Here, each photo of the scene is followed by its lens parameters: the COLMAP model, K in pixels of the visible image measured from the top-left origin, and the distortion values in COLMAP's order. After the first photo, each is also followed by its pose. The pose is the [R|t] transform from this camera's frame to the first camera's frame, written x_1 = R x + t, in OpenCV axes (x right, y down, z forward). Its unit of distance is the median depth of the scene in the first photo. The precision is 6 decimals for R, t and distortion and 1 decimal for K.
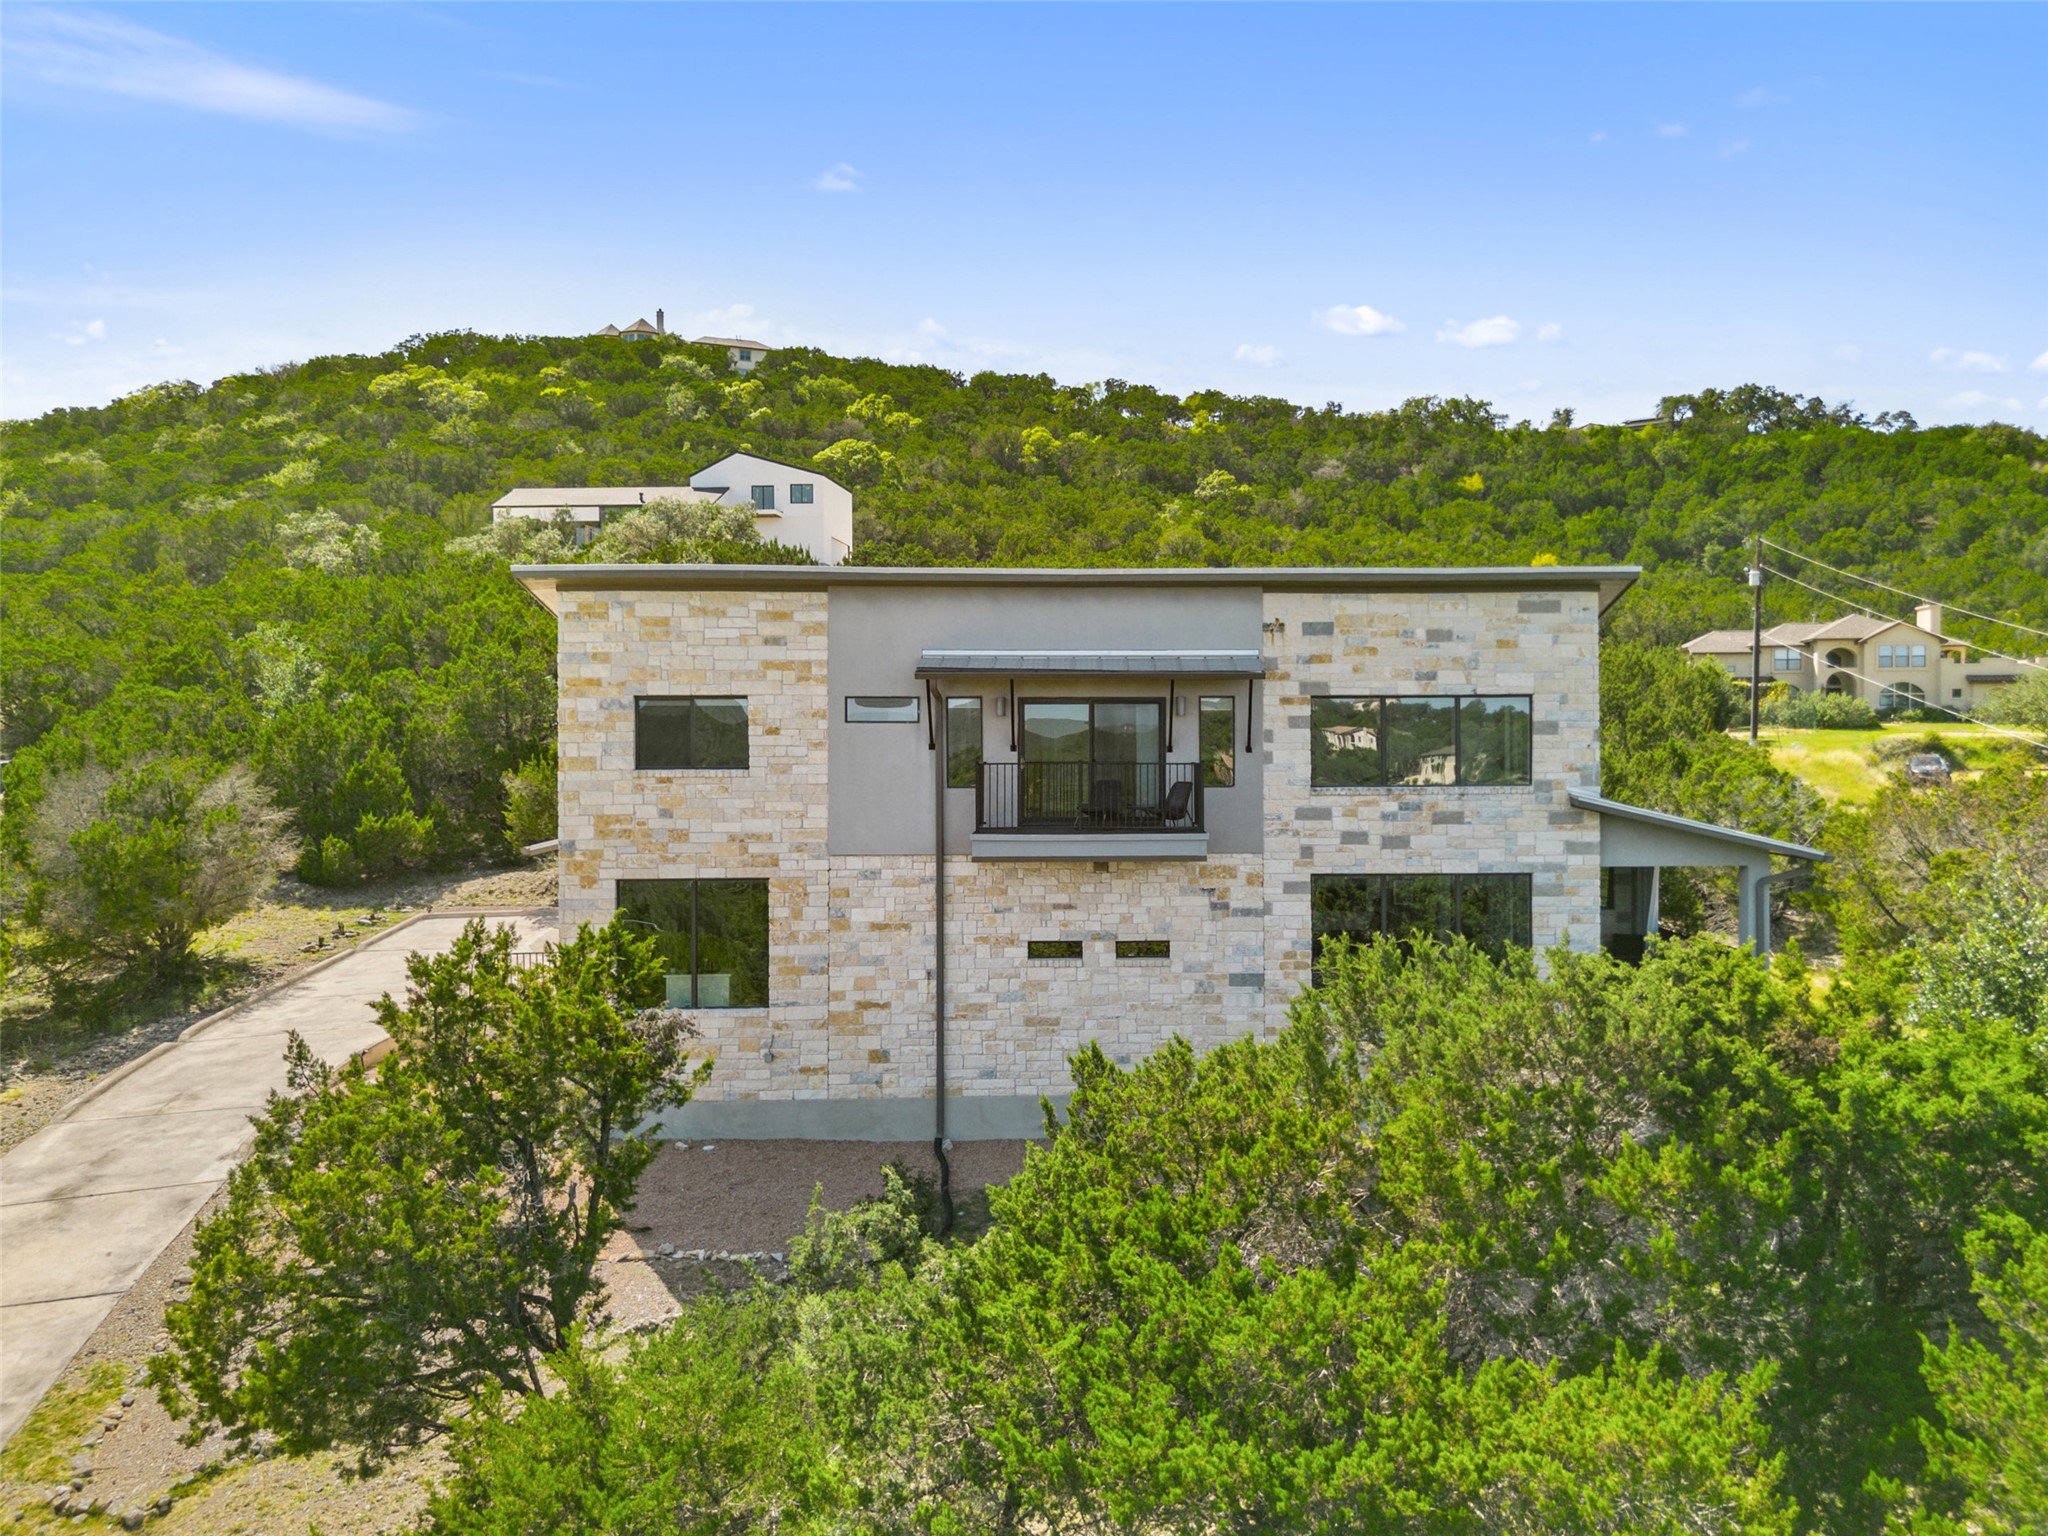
lens RADIAL K [[1470.2, 0, 1023.3], [0, 1470.2, 739.1], [0, 0, 1]] dist [0.090886, -0.004272]
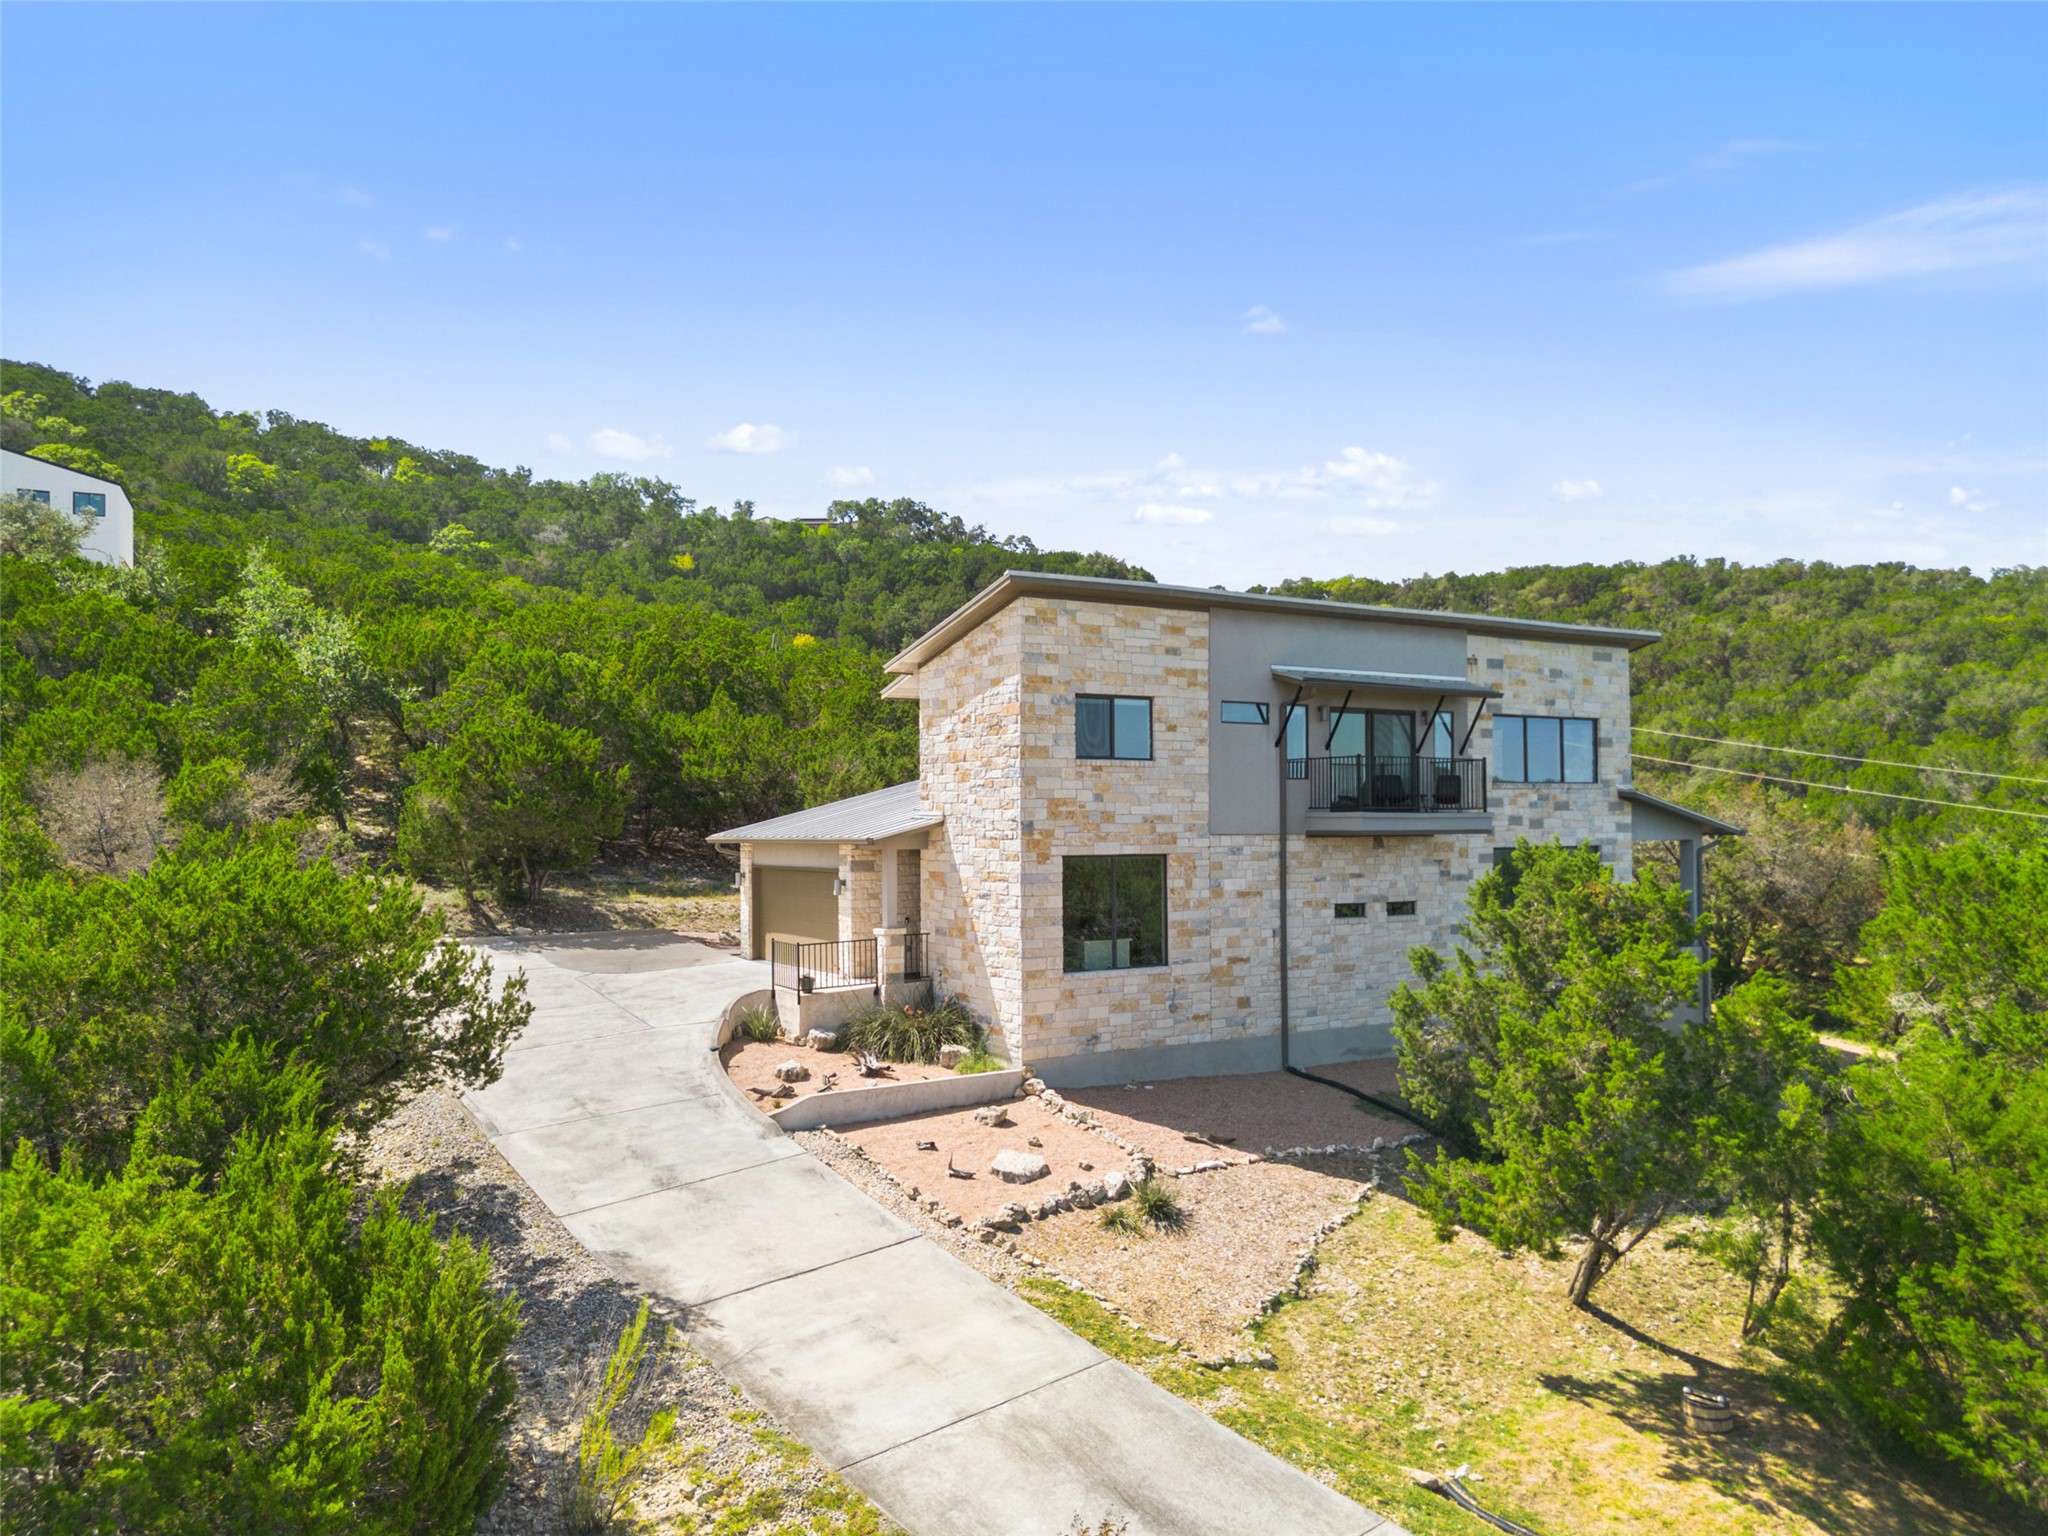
lens RADIAL K [[1534.5, 0, 869.2], [0, 1534.5, 768.6], [0, 0, 1]] dist [0.103298, -0.175135]
pose [[0.872833, 0.018781, 0.487658, -0.974235], [-0.002735, 0.999432, -0.033596, 0.068368], [-0.488012, 0.027990, 0.872388, 0.052502]]
